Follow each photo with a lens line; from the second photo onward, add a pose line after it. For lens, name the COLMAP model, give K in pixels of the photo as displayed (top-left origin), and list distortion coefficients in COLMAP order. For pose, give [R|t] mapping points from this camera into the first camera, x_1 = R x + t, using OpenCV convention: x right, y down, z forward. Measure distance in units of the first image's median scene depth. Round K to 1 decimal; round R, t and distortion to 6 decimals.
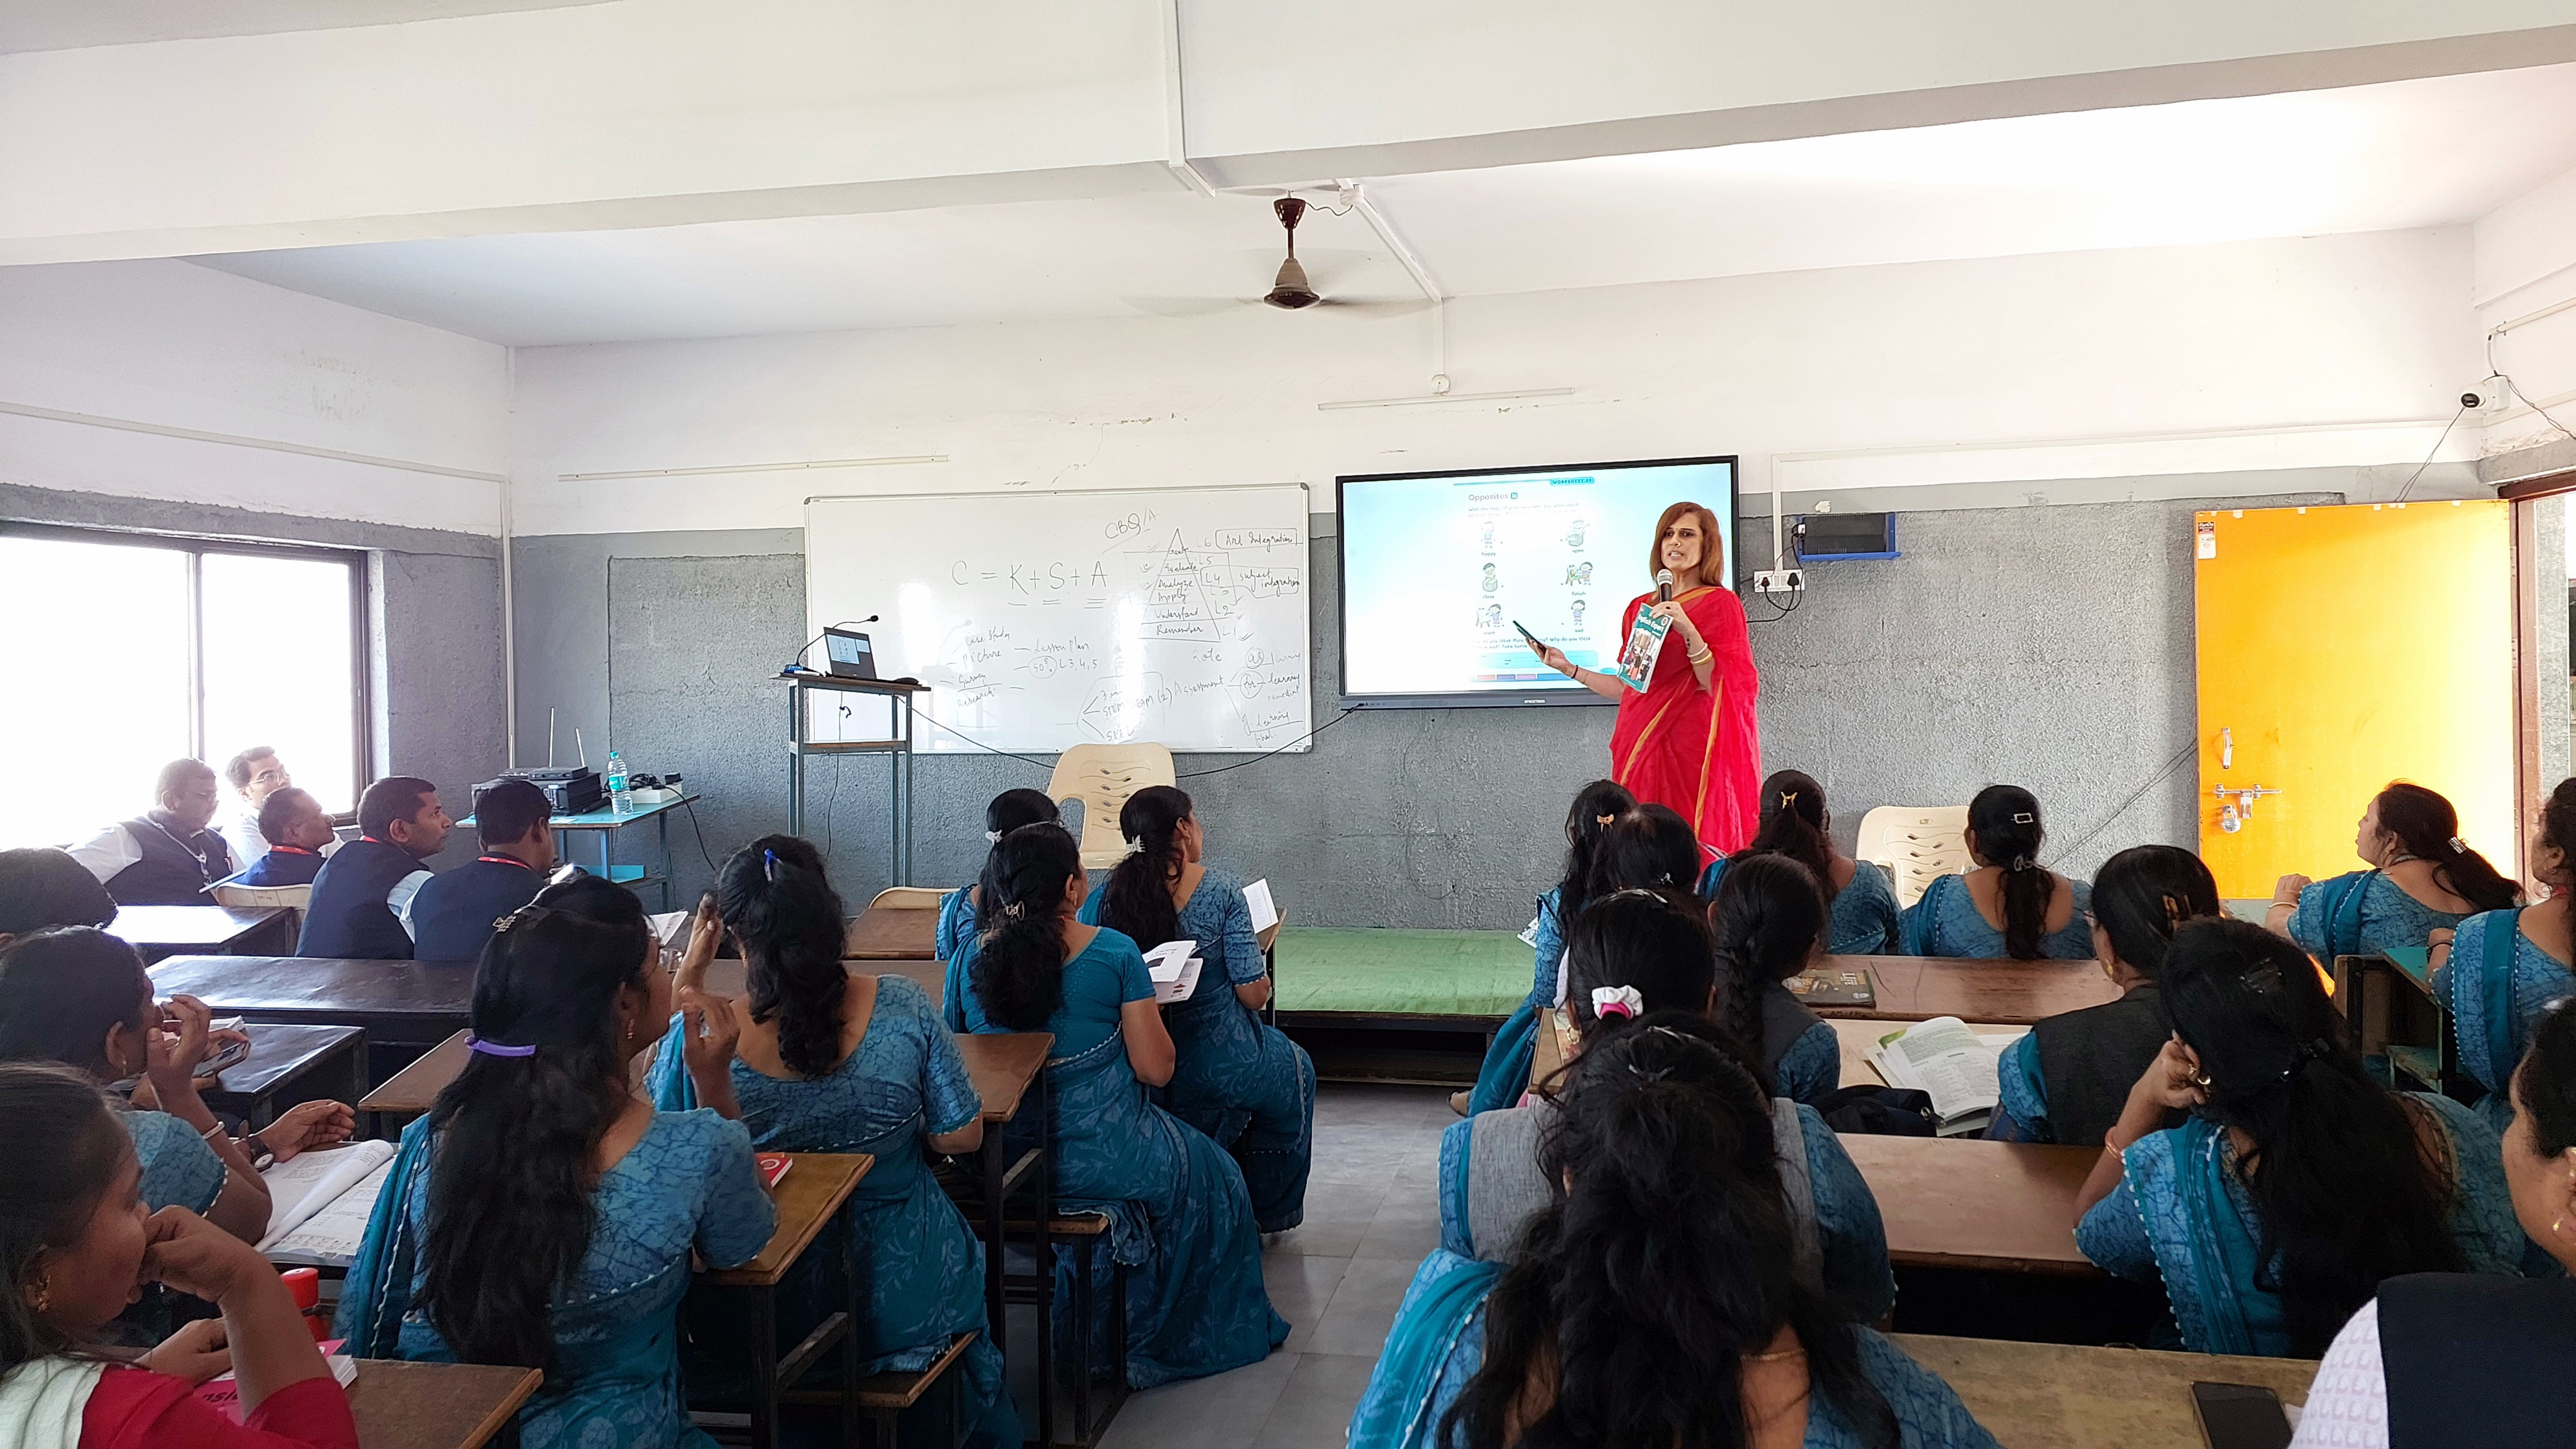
lens RADIAL K [[1741.6, 0, 1313.0], [0, 1741.6, 688.2], [0, 0, 1]] dist [0.047680, -0.053597]
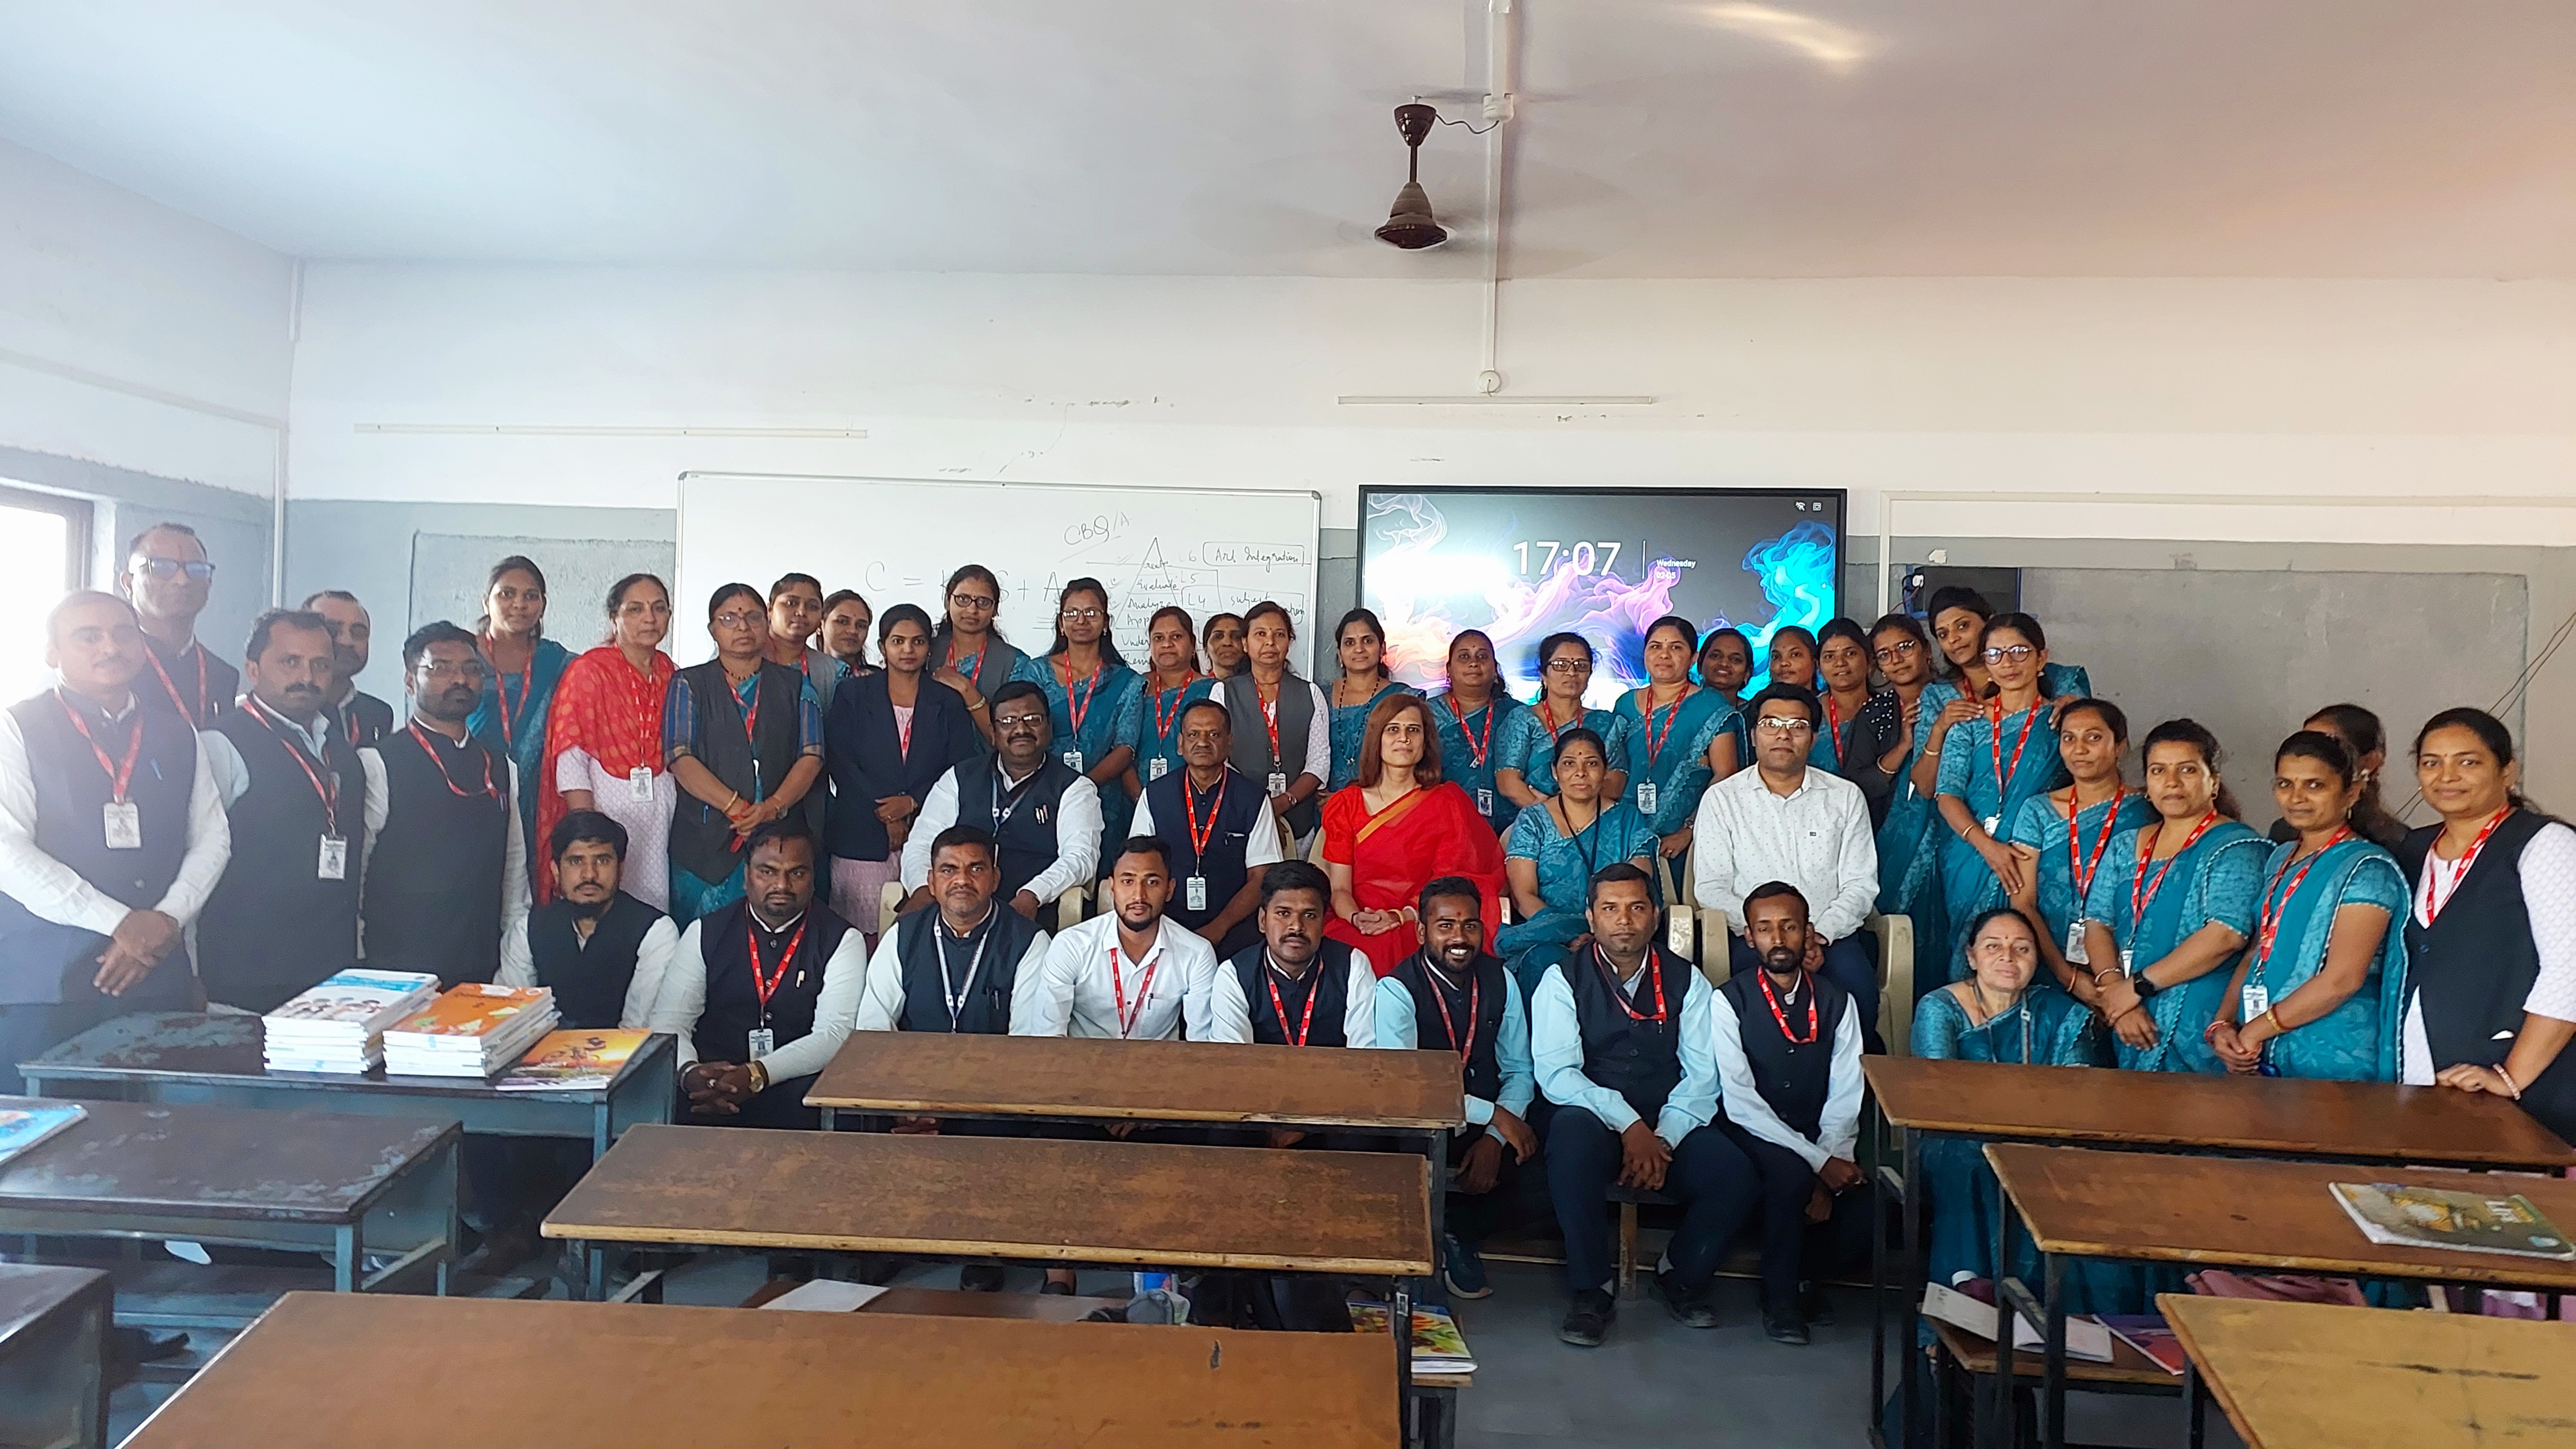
lens RADIAL K [[1741.6, 0, 1281.1], [0, 1741.6, 726.2], [0, 0, 1]] dist [0.047680, -0.053597]
pose [[0.991765, 0.048912, 0.118363, -0.146723], [-0.047898, 0.998787, -0.011402, 0.003845], [-0.118777, 0.005639, 0.992905, 0.238351]]
